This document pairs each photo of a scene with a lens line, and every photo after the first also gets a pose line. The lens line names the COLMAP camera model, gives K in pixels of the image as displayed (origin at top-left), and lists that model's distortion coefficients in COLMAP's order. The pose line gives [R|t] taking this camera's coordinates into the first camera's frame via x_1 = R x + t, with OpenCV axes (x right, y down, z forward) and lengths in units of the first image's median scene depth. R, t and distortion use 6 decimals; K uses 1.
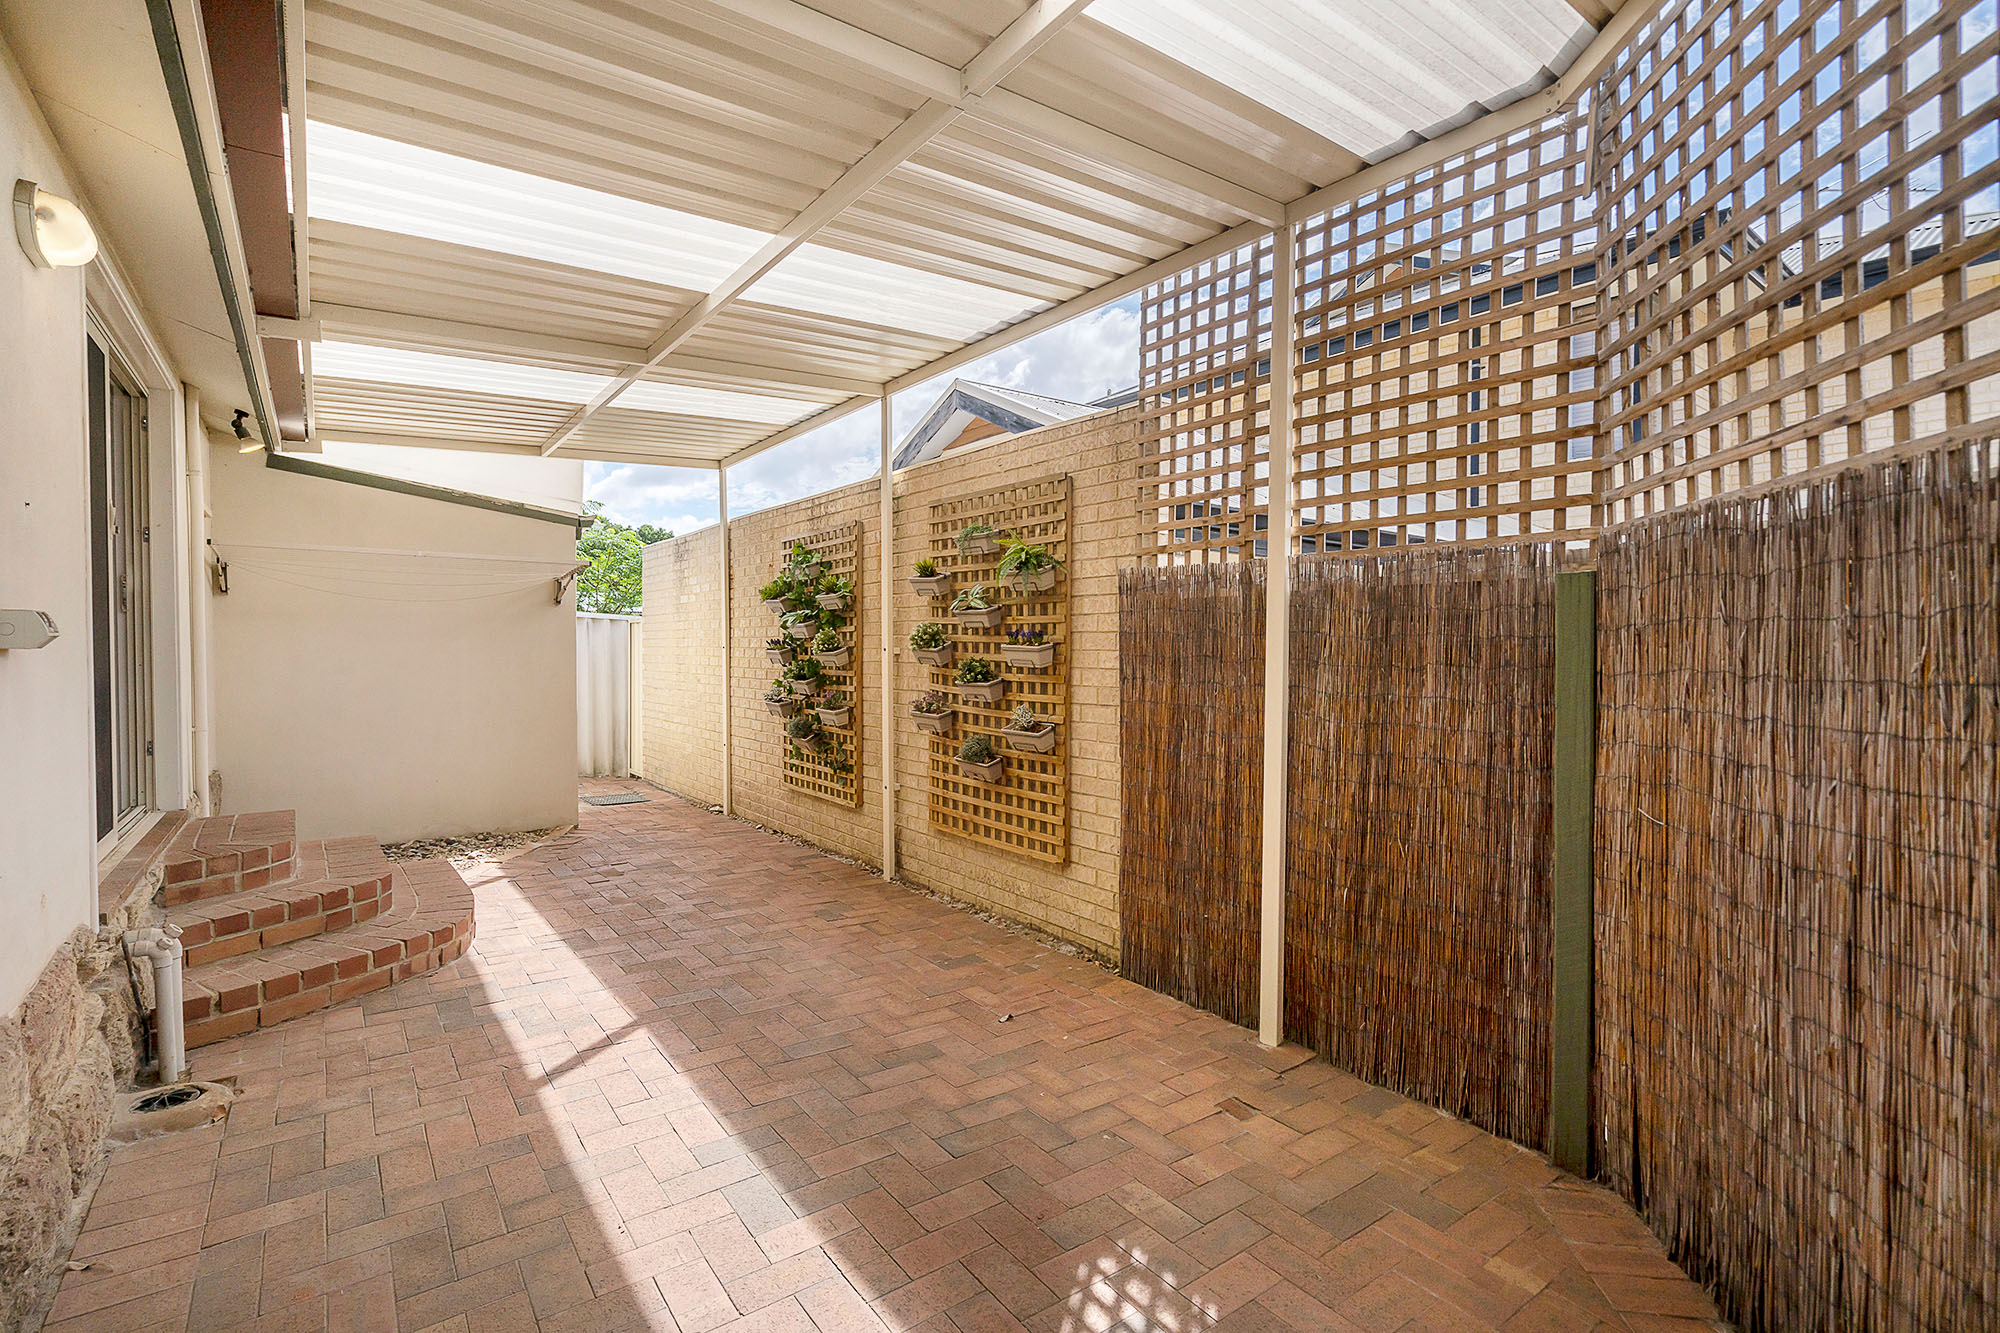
lens RADIAL K [[922.1, 0, 968.8], [0, 922.1, 674.5], [0, 0, 1]] dist [-0.003755, -0.000456]
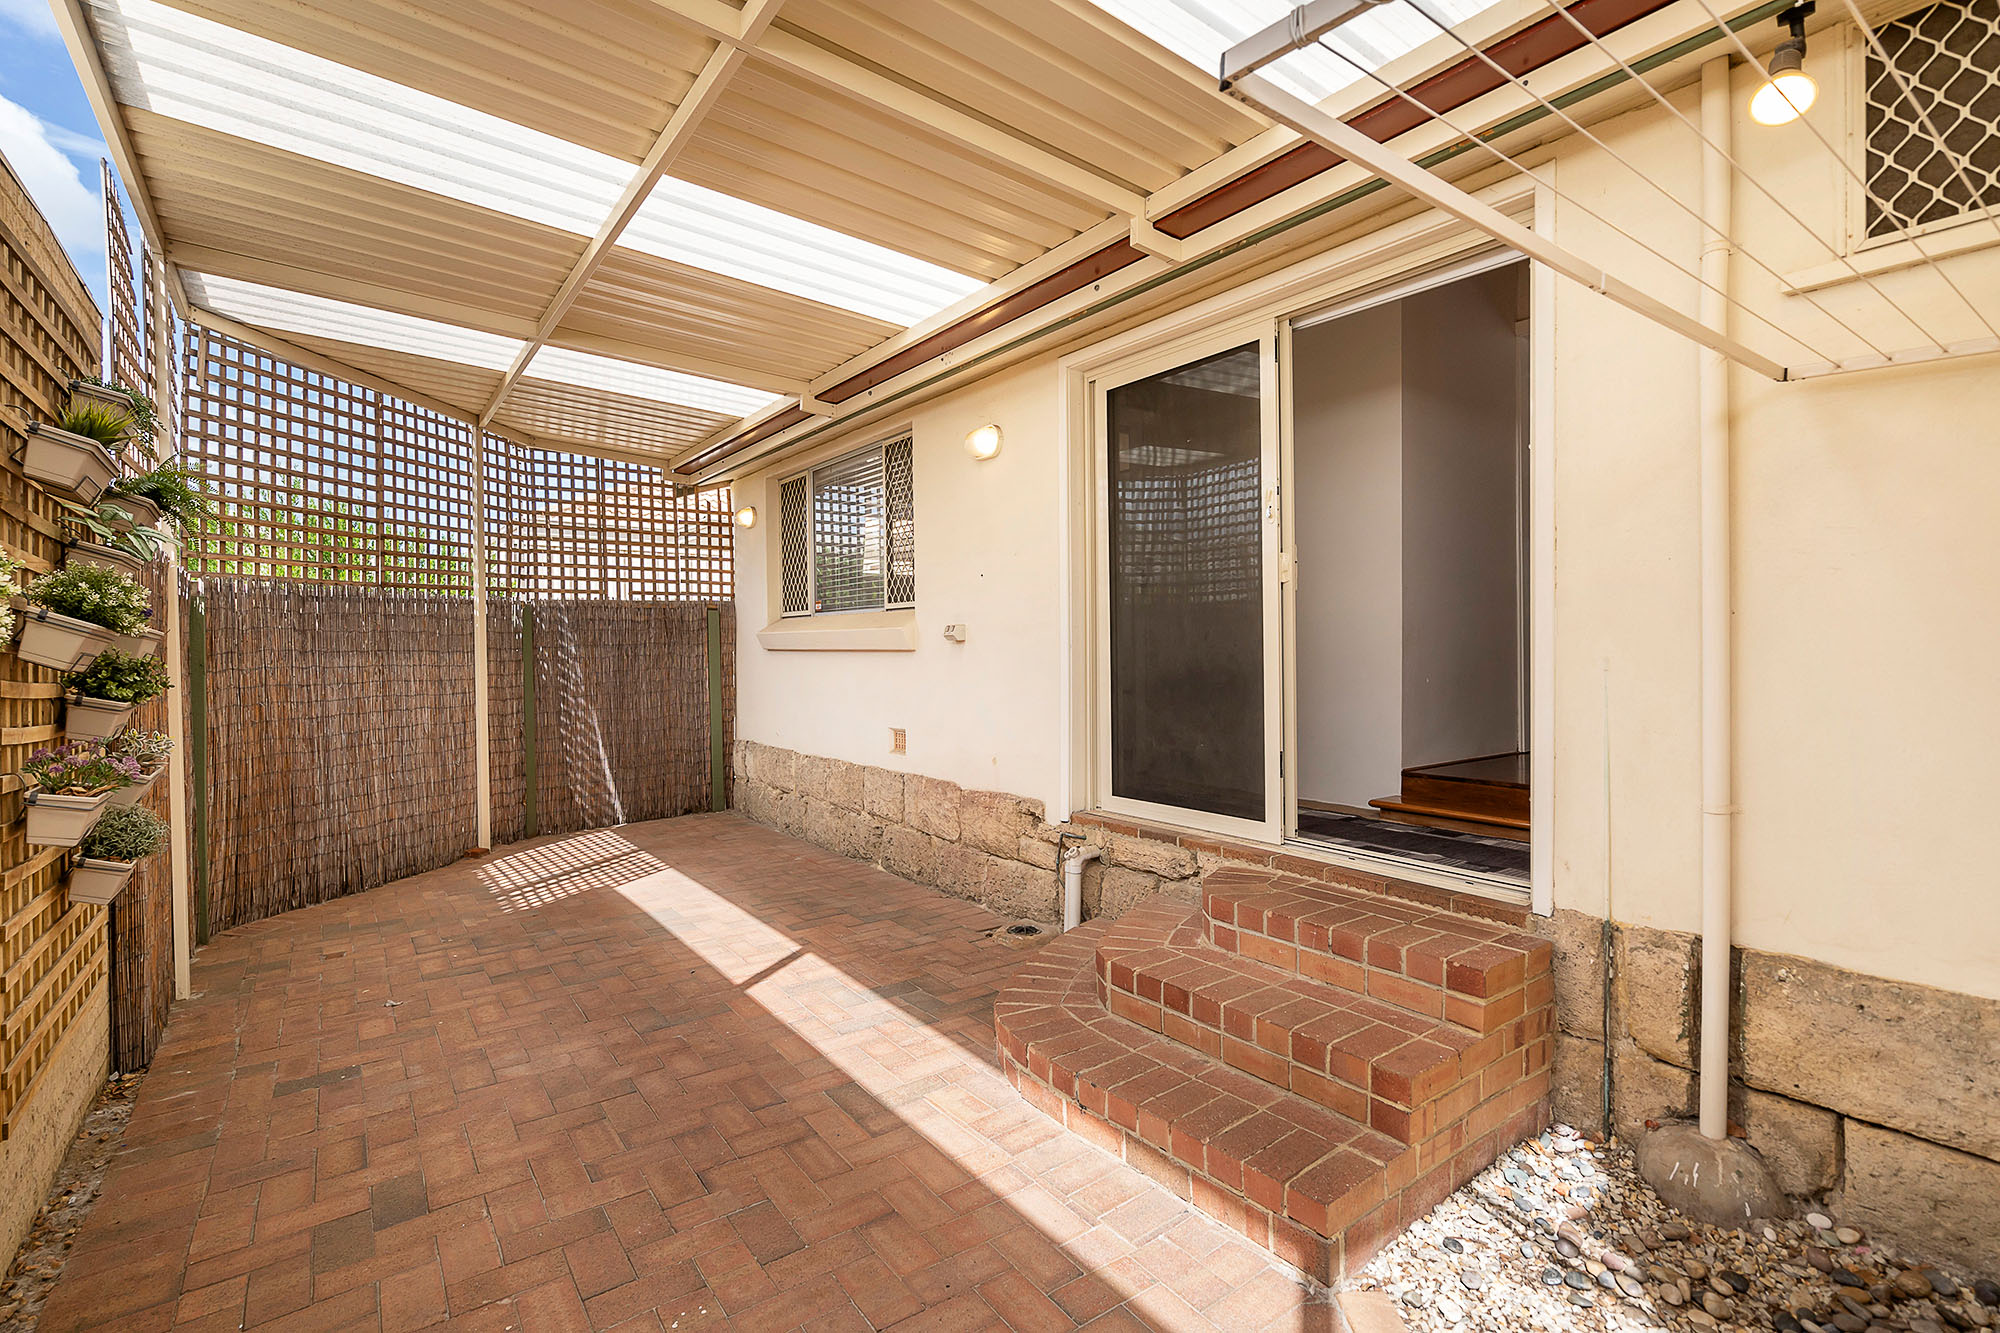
lens RADIAL K [[922.1, 0, 968.8], [0, 922.1, 674.5], [0, 0, 1]] dist [-0.003755, -0.000456]
pose [[-0.999633, -0.002032, 0.026997, -0.715186], [-0.000503, 0.998400, 0.056542, -0.061697], [-0.027069, 0.056507, -0.998035, 2.248891]]
